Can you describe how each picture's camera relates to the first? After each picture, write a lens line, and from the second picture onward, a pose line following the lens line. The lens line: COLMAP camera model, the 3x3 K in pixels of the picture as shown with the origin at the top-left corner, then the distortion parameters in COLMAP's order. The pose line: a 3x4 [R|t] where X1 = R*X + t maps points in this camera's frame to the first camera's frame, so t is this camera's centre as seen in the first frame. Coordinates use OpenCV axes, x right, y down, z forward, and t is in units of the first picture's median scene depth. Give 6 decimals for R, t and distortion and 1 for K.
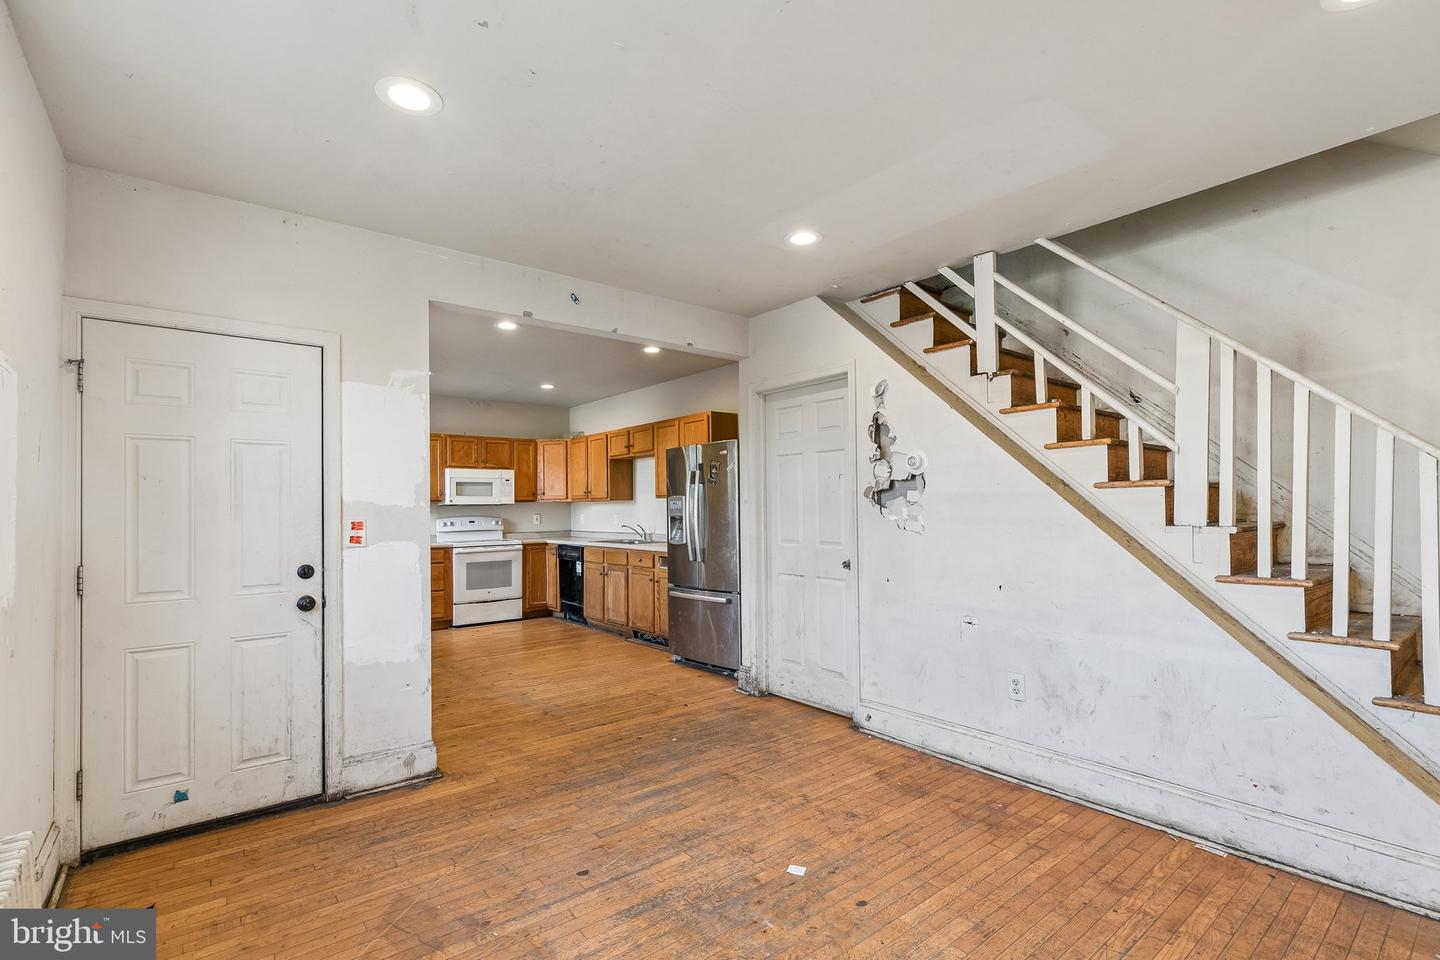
lens RADIAL K [[652.5, 0, 718.5], [0, 652.5, 486.0], [0, 0, 1]] dist [0.005480, -0.000321]
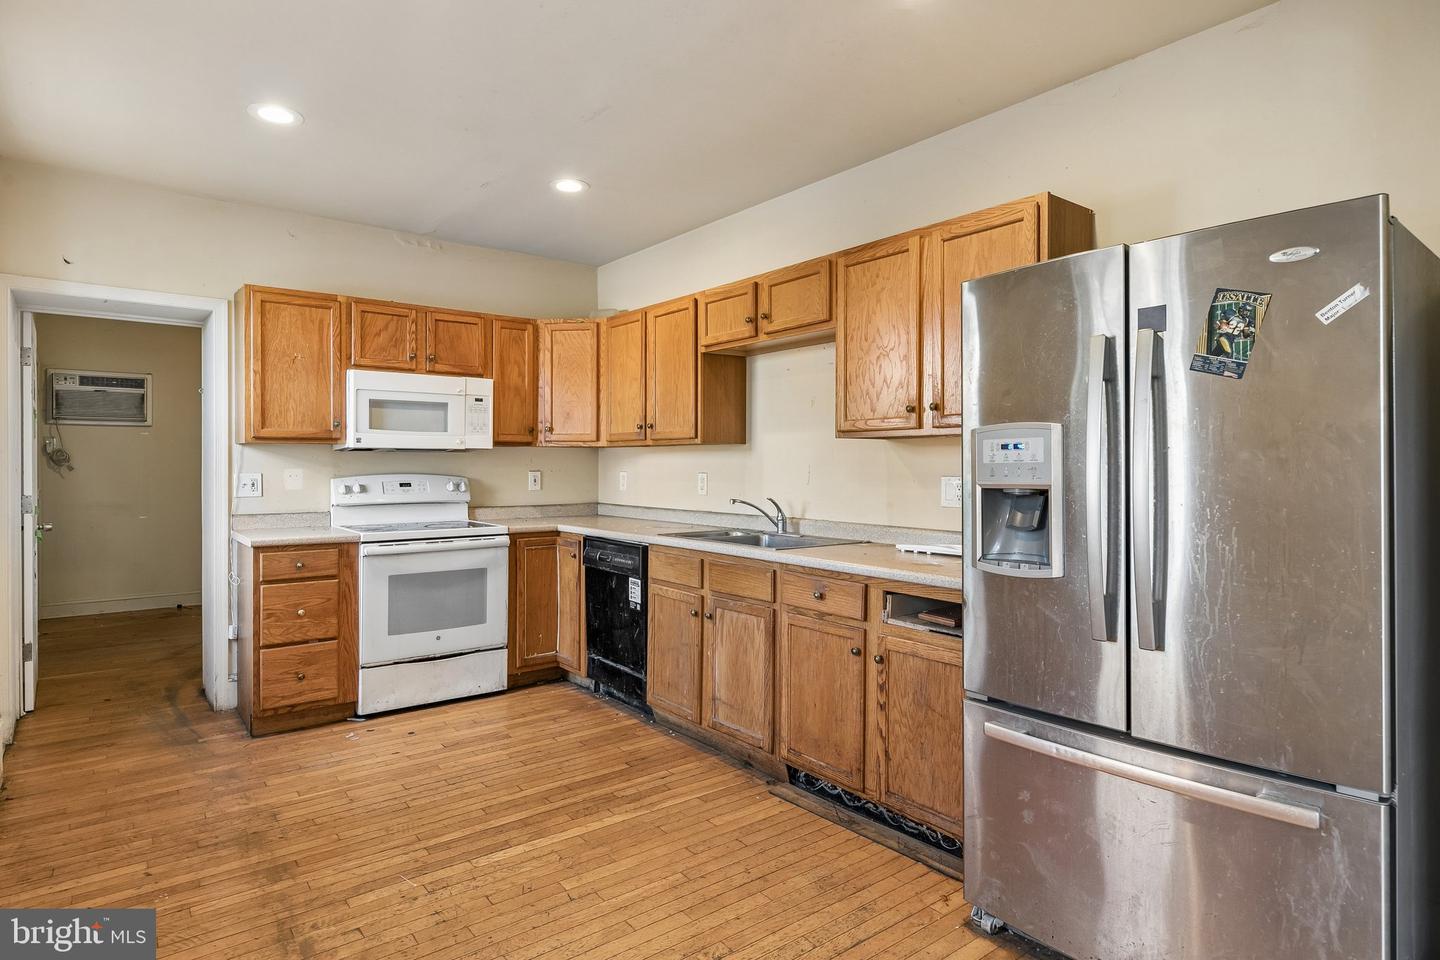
lens RADIAL K [[789.3, 0, 698.8], [0, 789.3, 455.5], [0, 0, 1]] dist [0.016317, 0.000424]
pose [[0.999304, 0.014956, -0.034184, -0.147860], [-0.014190, 0.999645, 0.022544, 0.017762], [0.034509, -0.022043, 0.999161, 0.444180]]
